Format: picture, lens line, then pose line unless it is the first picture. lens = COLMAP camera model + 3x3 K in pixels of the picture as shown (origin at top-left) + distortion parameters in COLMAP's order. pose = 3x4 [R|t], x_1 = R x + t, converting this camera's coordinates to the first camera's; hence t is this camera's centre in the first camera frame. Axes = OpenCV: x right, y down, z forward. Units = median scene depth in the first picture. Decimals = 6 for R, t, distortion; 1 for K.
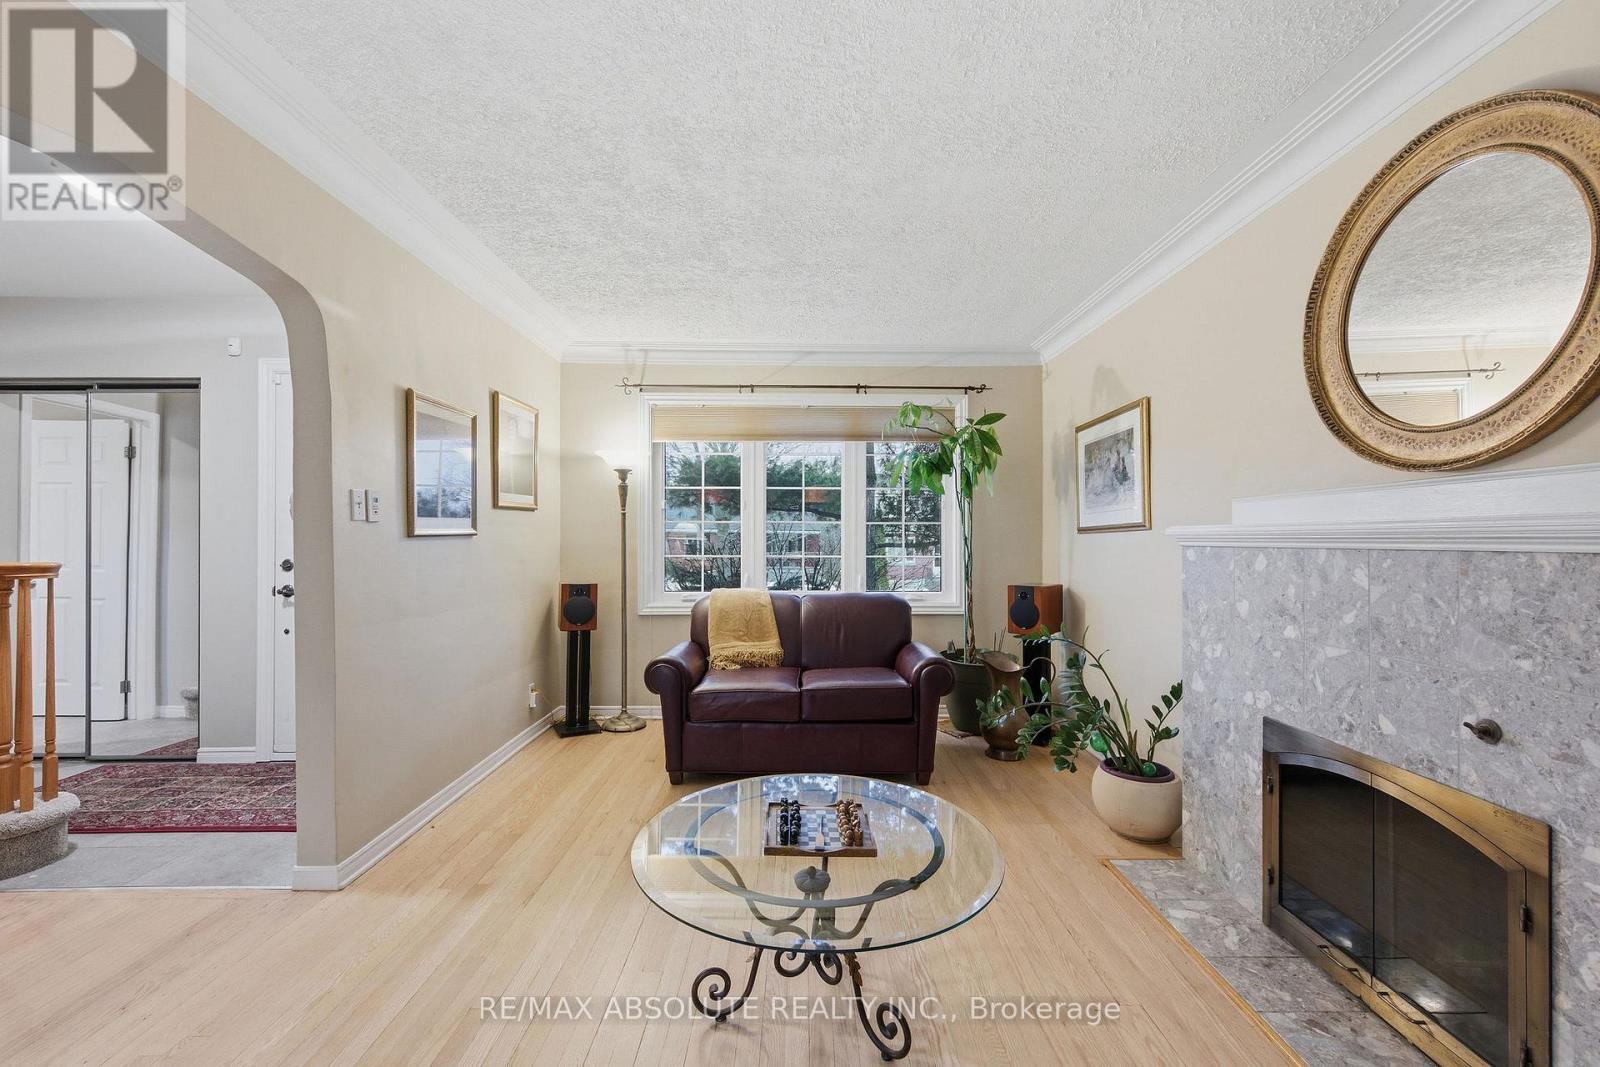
lens RADIAL K [[640.9, 0, 777.9], [0, 640.9, 538.2], [0, 0, 1]] dist [0.000667, -0.000288]
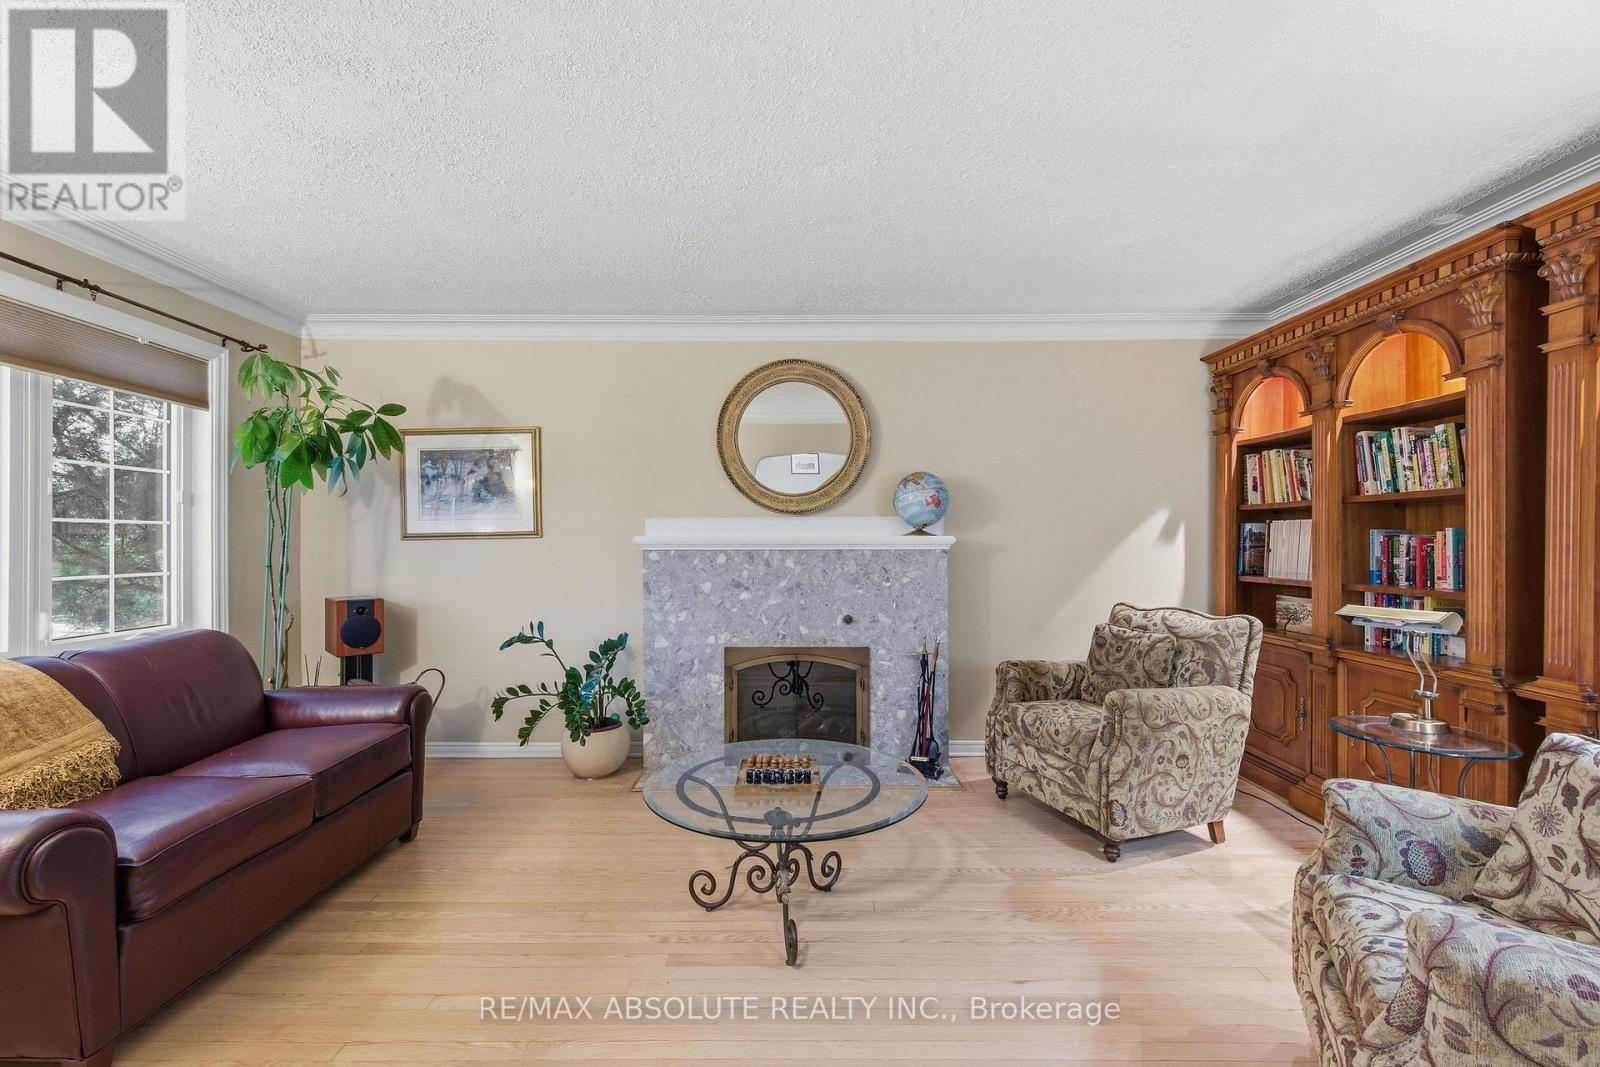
lens RADIAL K [[687.1, 0, 801.7], [0, 687.1, 541.8], [0, 0, 1]] dist [-0.001225, -0.000739]
pose [[-0.000191, 0.001145, 0.999999, -1.300450], [0.000460, 0.999999, -0.001144, -0.006714], [-1.000000, 0.000460, -0.000192, 0.934173]]
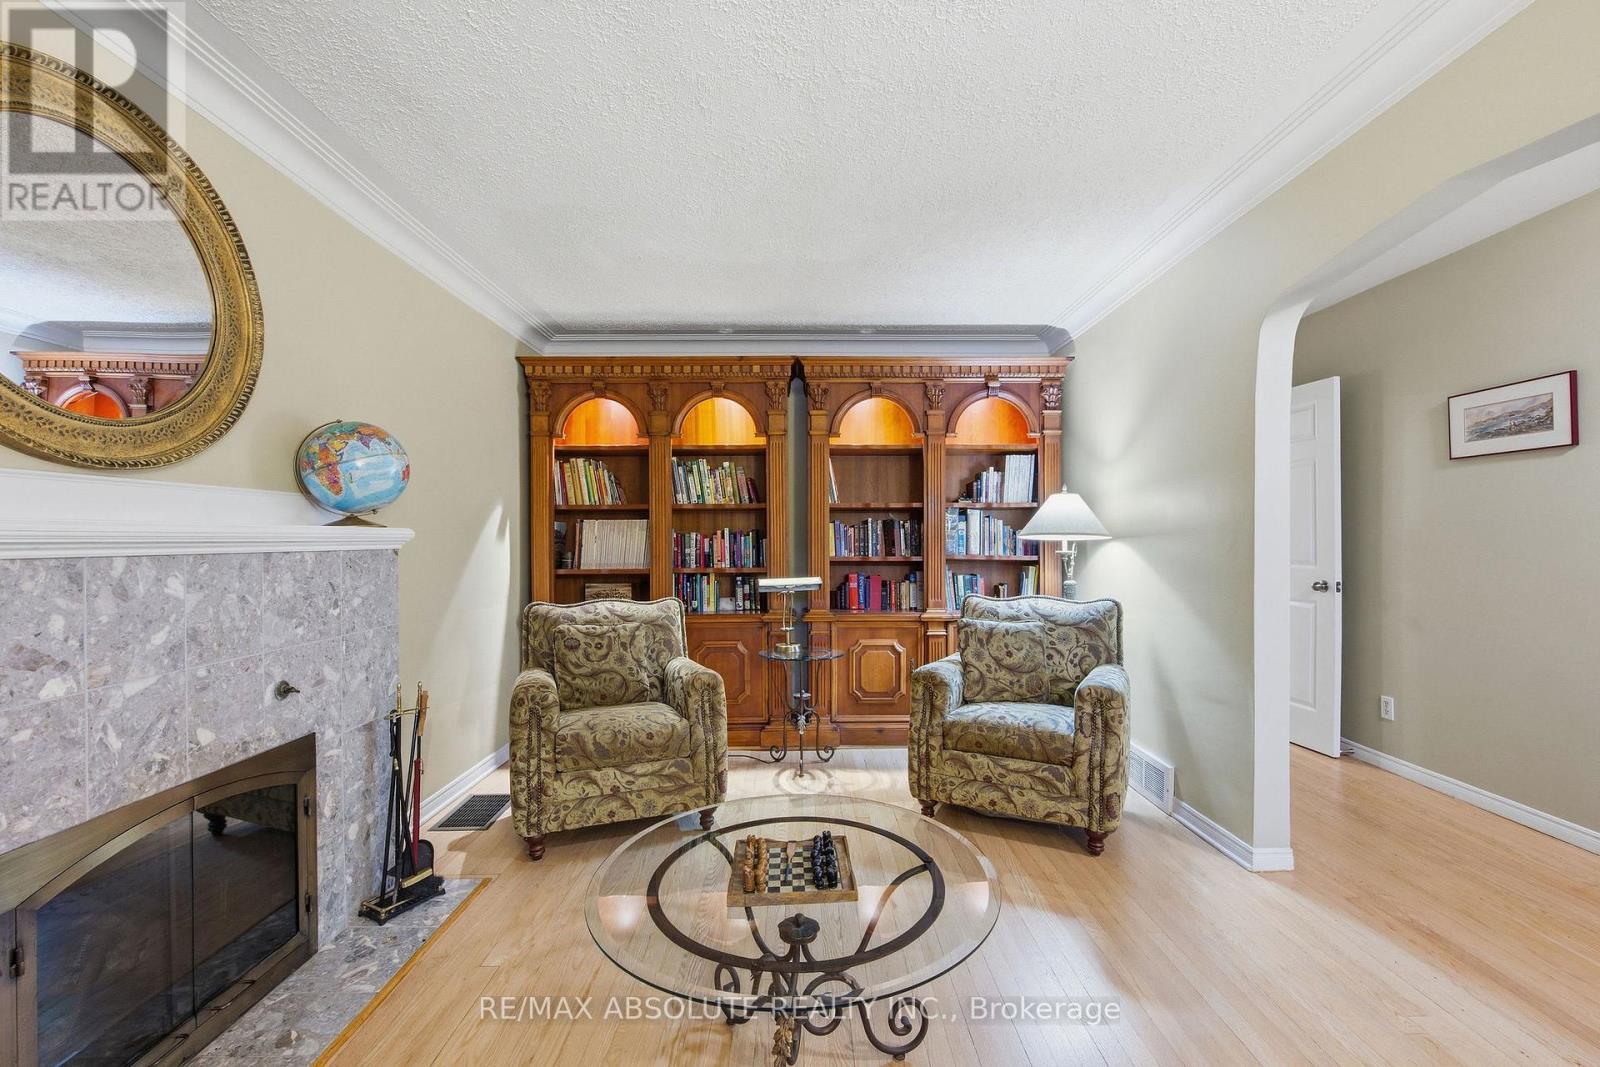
lens RADIAL K [[687.1, 0, 801.7], [0, 687.1, 541.8], [0, 0, 1]] dist [-0.001225, -0.000739]
pose [[-0.999359, 0.008920, -0.034681, 0.076580], [0.008813, 0.999956, 0.003249, 0.003231], [0.034709, 0.002942, -0.999393, 1.917741]]
